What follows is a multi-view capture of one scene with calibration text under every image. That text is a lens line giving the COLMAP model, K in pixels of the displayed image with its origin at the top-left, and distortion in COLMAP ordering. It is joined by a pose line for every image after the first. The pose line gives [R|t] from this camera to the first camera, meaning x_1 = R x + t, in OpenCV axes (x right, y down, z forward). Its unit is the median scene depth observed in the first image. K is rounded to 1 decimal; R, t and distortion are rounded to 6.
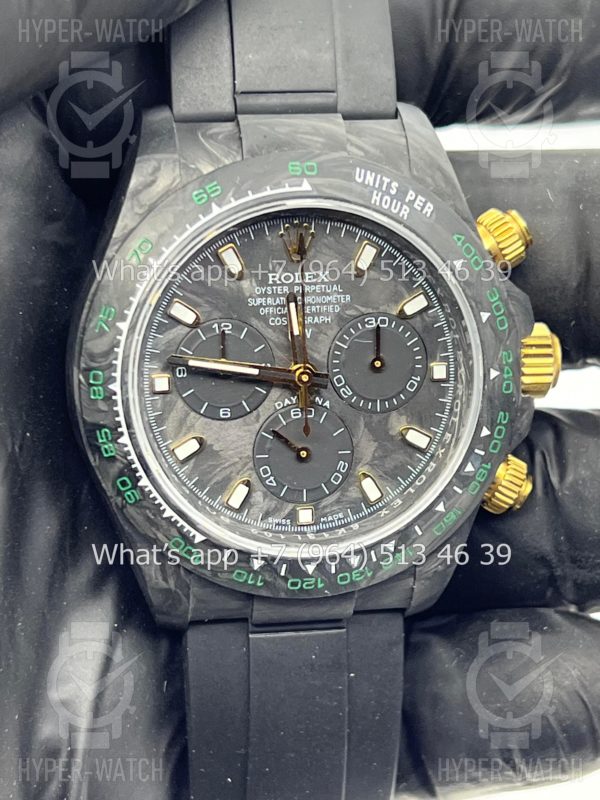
lens RADIAL K [[1885.6, 0, 301.2], [0, 1885.6, 406.0], [0, 0, 1]] dist [0.180757, 0.000000]
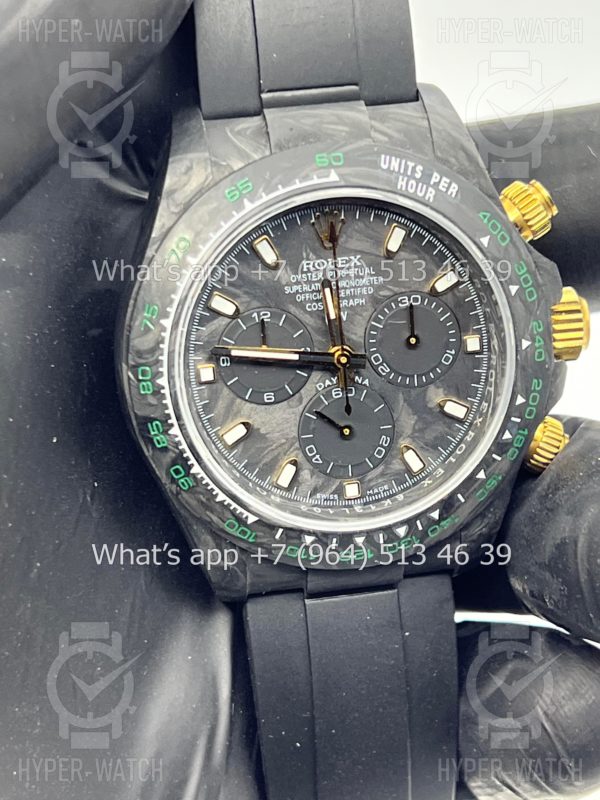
lens RADIAL K [[1885.6, 0, 295.8], [0, 1885.6, 403.1], [0, 0, 1]] dist [0.180757, 0.000000]
pose [[0.997728, -0.058893, -0.032724, 0.008250], [0.060547, 0.996806, 0.052076, -0.046462], [0.029552, -0.053939, 0.998107, -0.041079]]
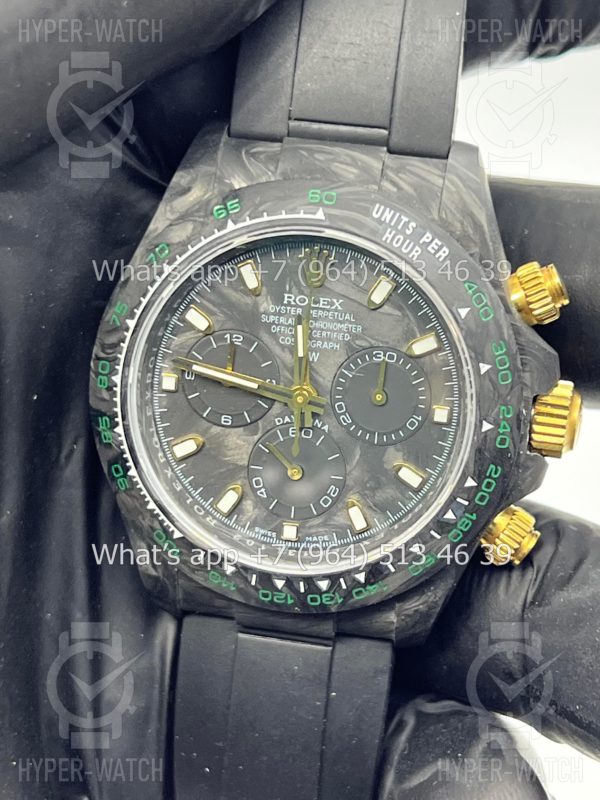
lens RADIAL K [[1885.6, 0, 297.1], [0, 1885.6, 397.4], [0, 0, 1]] dist [0.180757, 0.000000]
pose [[0.936940, 0.163835, -0.308708, 0.313069], [-0.156495, 0.986484, 0.048571, -0.064904], [0.312493, 0.002803, 0.949916, 0.026474]]
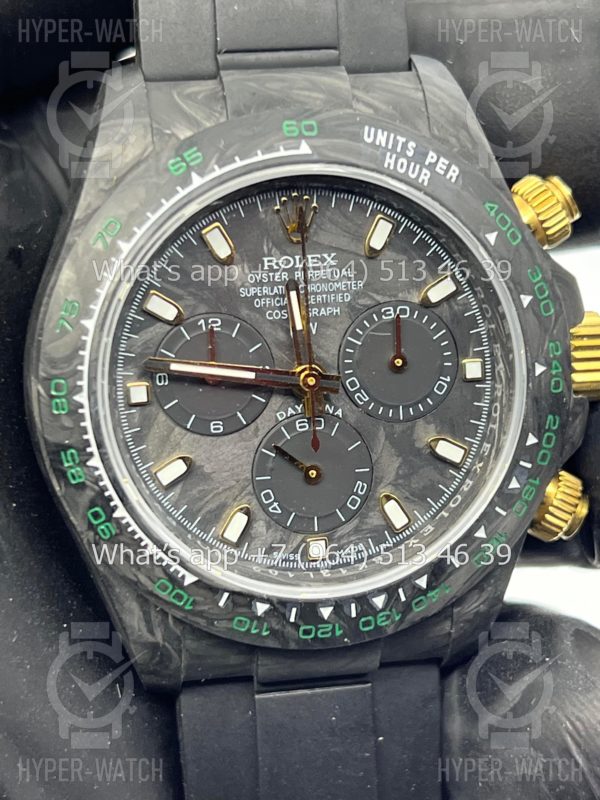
lens RADIAL K [[1885.6, 0, 287.6], [0, 1885.6, 396.7], [0, 0, 1]] dist [0.180757, 0.000000]
pose [[0.999306, -0.033723, -0.015831, 0.004427], [0.033085, 0.998693, -0.038967, 0.023637], [0.017125, 0.038416, 0.999115, 0.170573]]
